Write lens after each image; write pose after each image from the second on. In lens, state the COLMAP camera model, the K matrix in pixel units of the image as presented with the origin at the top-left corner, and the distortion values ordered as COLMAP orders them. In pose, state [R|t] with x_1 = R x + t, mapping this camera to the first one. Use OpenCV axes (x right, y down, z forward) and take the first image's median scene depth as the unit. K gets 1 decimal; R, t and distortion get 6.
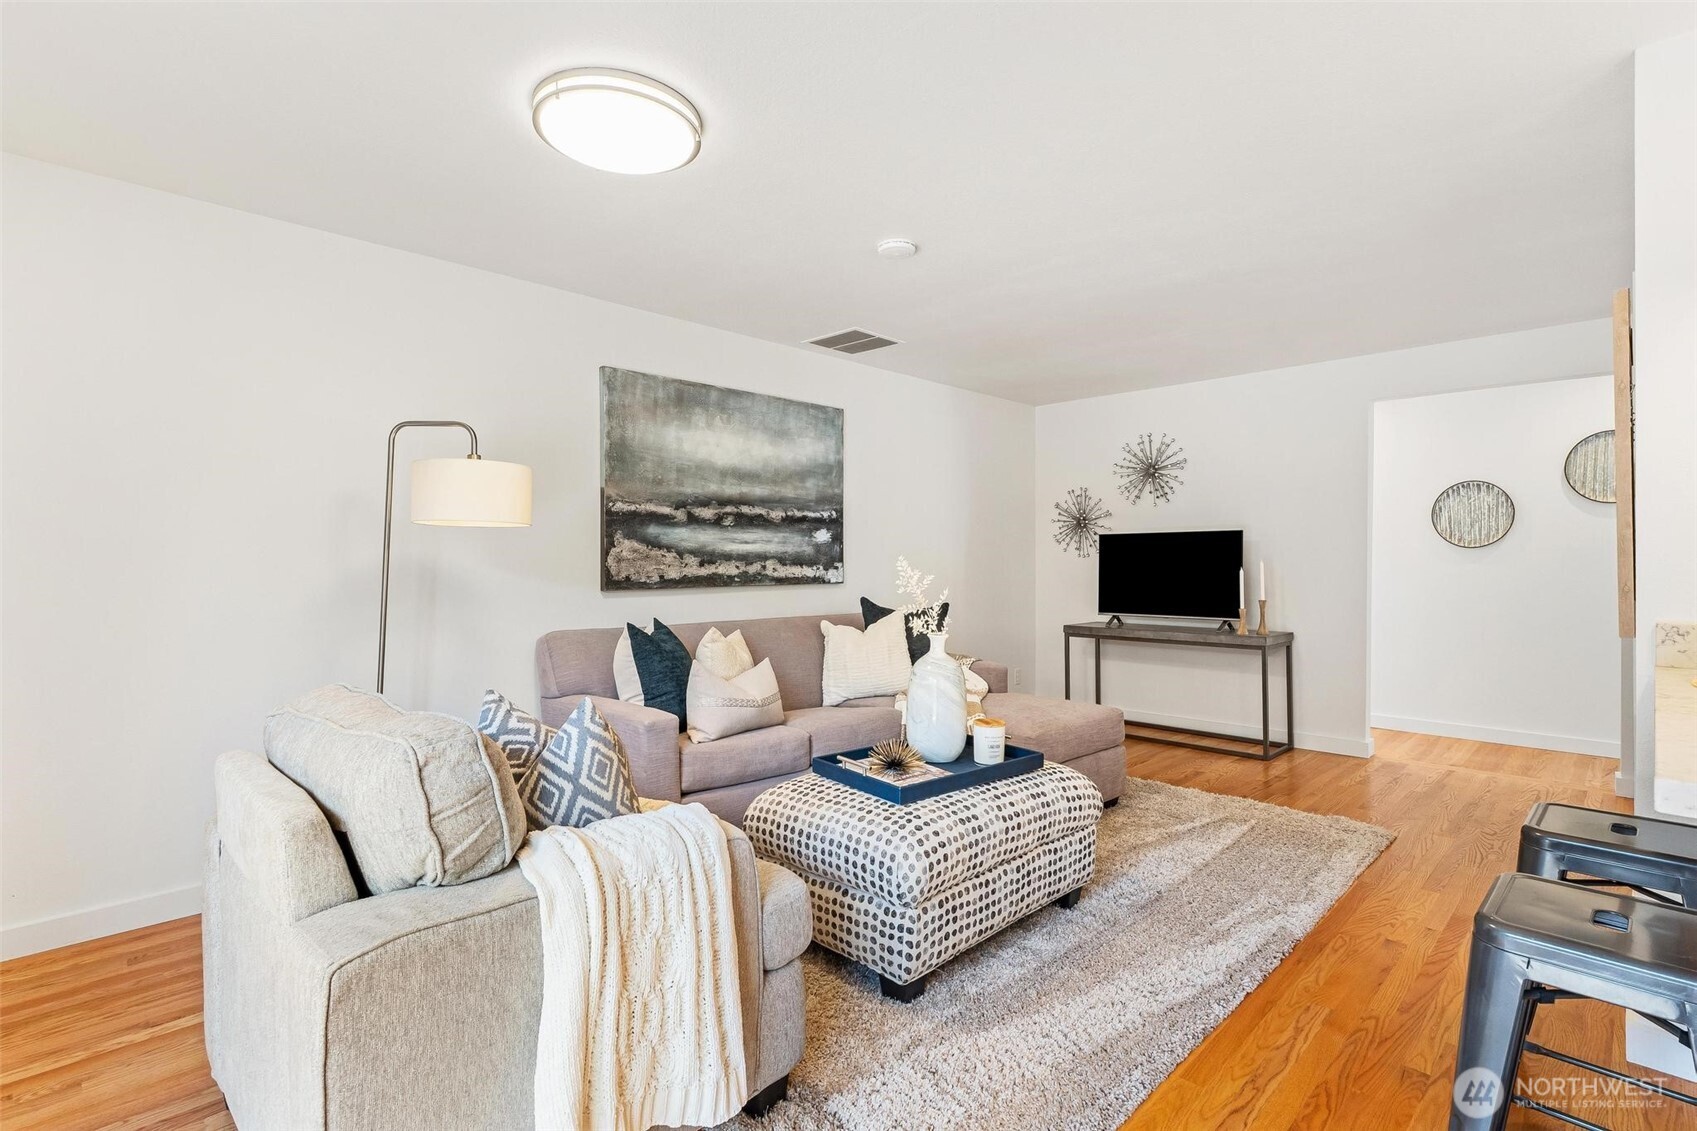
lens RADIAL K [[818.0, 0, 854.8], [0, 818.0, 570.9], [0, 0, 1]] dist [-0.001613, -0.000233]
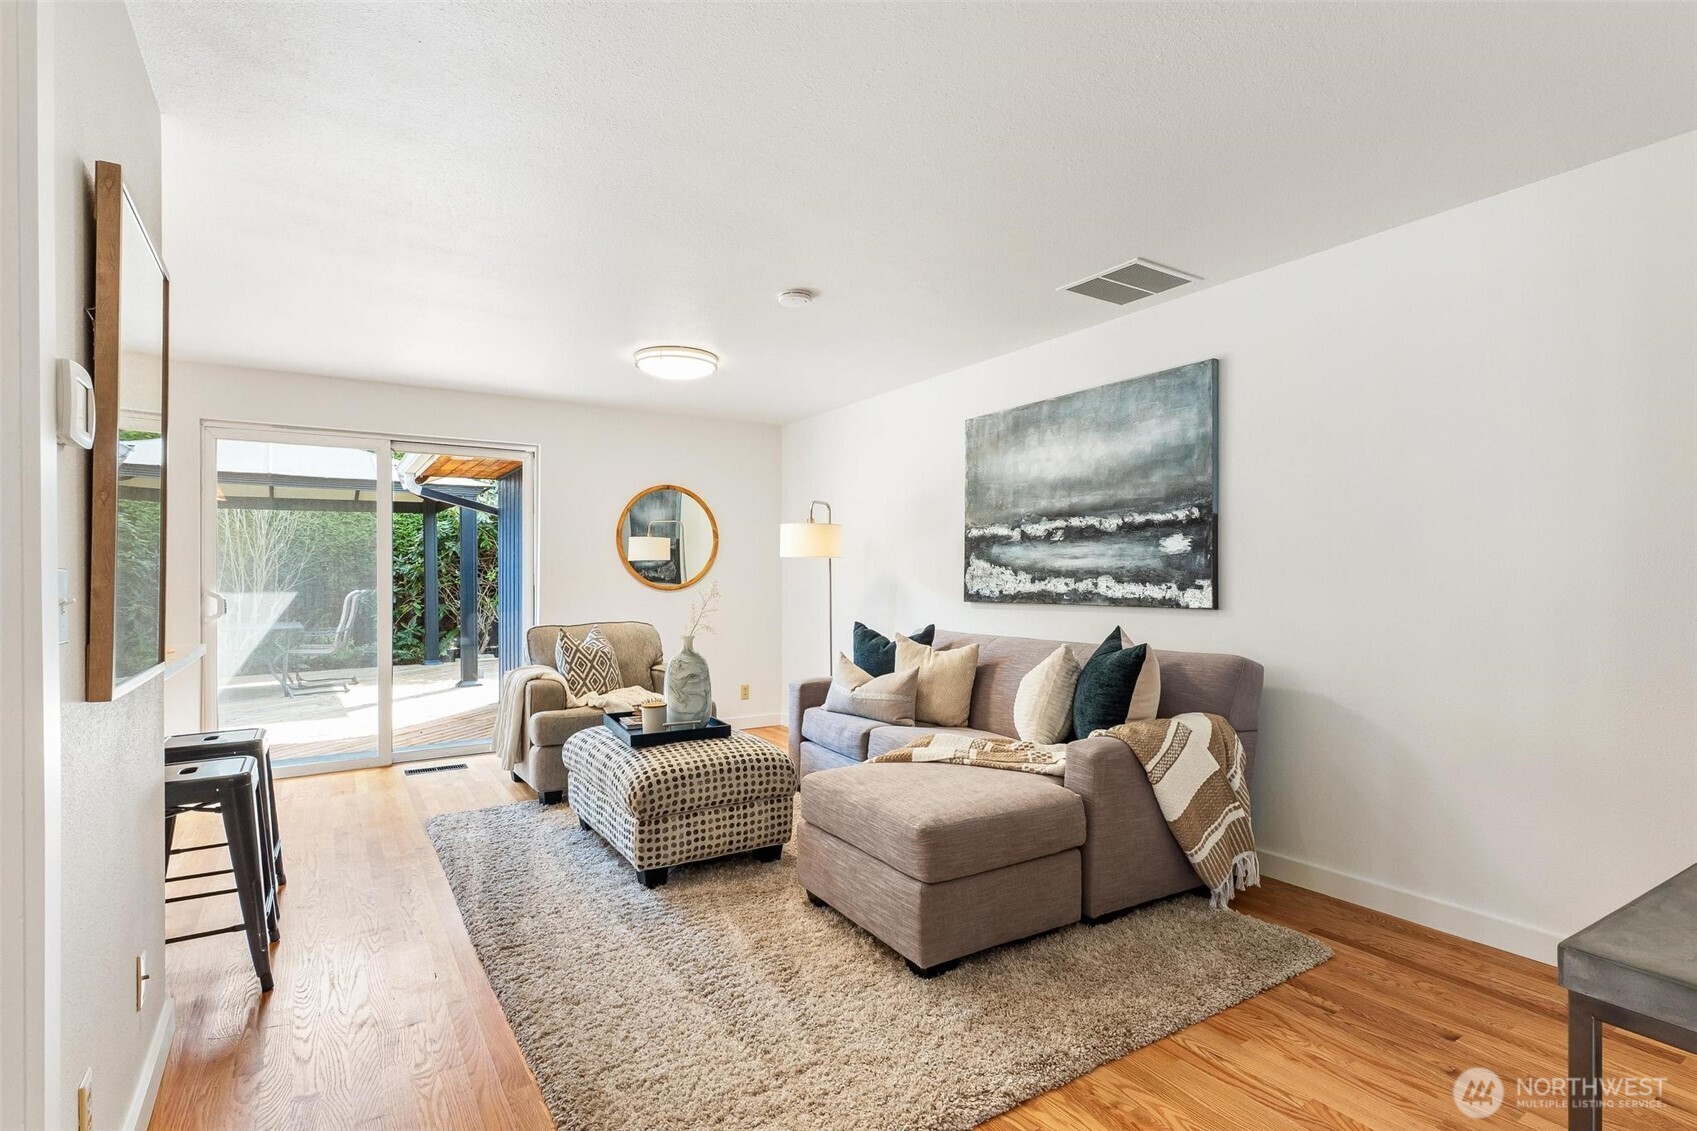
lens RADIAL K [[818.0, 0, 854.8], [0, 818.0, 570.9], [0, 0, 1]] dist [-0.001613, -0.000233]
pose [[-0.214114, -0.005214, -0.976795, 0.824536], [-0.008477, 0.999958, -0.003480, -0.014662], [0.976772, 0.007536, -0.214149, 0.968124]]
